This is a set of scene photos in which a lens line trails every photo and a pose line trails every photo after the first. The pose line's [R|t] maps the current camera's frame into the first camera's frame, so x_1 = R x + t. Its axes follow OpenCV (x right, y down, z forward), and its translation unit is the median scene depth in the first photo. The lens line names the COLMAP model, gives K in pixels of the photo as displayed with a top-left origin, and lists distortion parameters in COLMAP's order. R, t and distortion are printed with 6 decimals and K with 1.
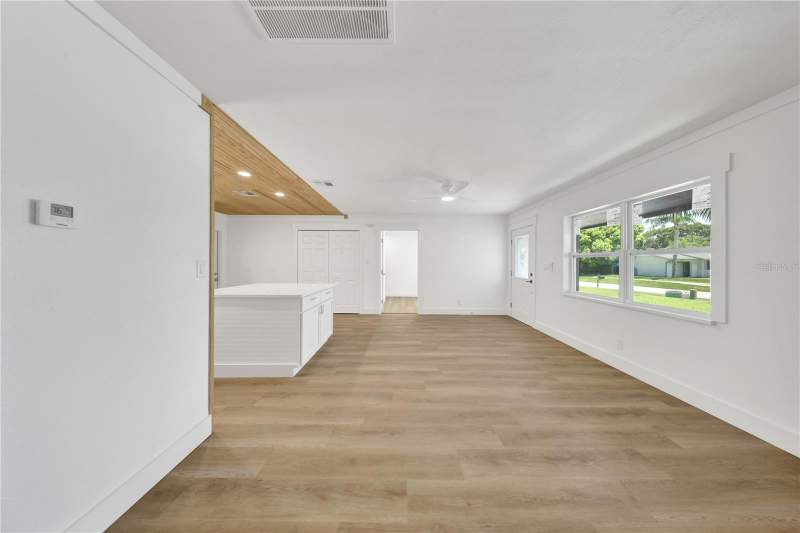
lens RADIAL K [[239.8, 0, 398.7], [0, 239.8, 261.6], [0, 0, 1]] dist [-0.001340, -0.000116]
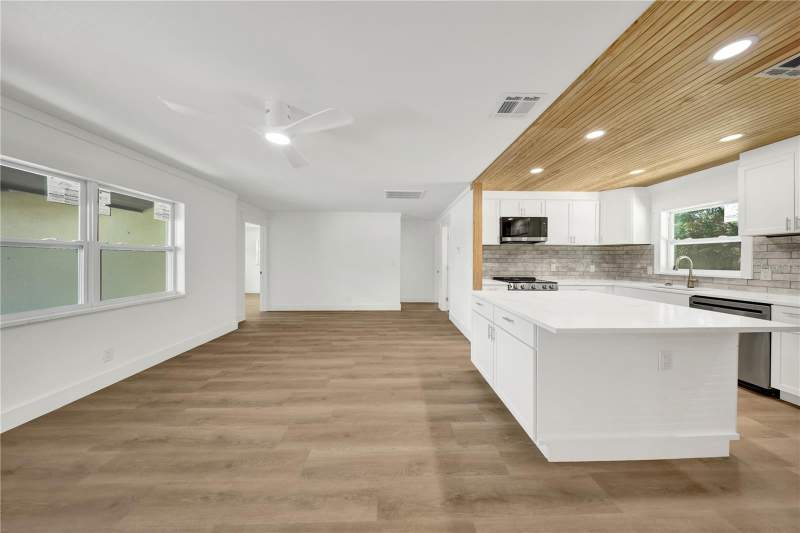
lens RADIAL K [[239.8, 0, 398.7], [0, 239.8, 261.6], [0, 0, 1]] dist [-0.001340, -0.000116]
pose [[-0.999666, -0.002603, -0.025704, -0.075170], [-0.002736, 0.999983, 0.005173, 0.012866], [0.025691, 0.005242, -0.999656, 2.176692]]
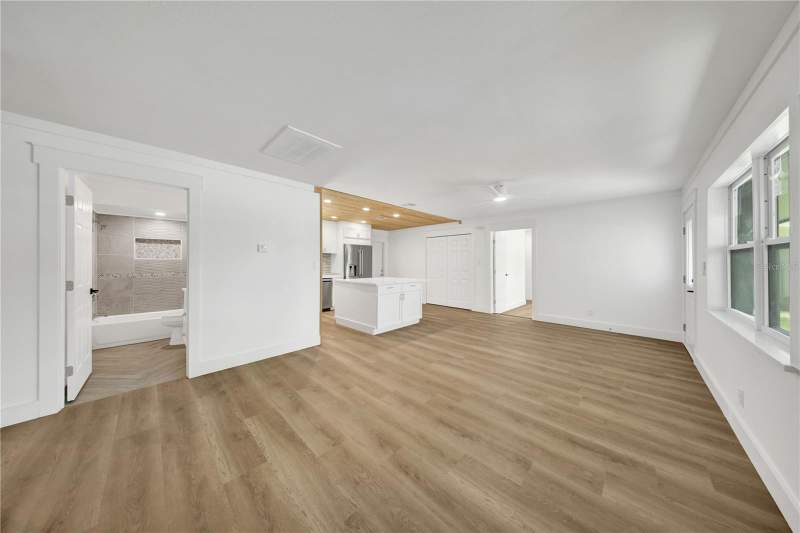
lens RADIAL K [[239.8, 0, 398.7], [0, 239.8, 261.6], [0, 0, 1]] dist [-0.001340, -0.000116]
pose [[0.717072, -0.007647, -0.696957, 0.848290], [0.004137, 0.999969, -0.006715, 0.006932], [0.696987, 0.001932, 0.717081, -0.022684]]
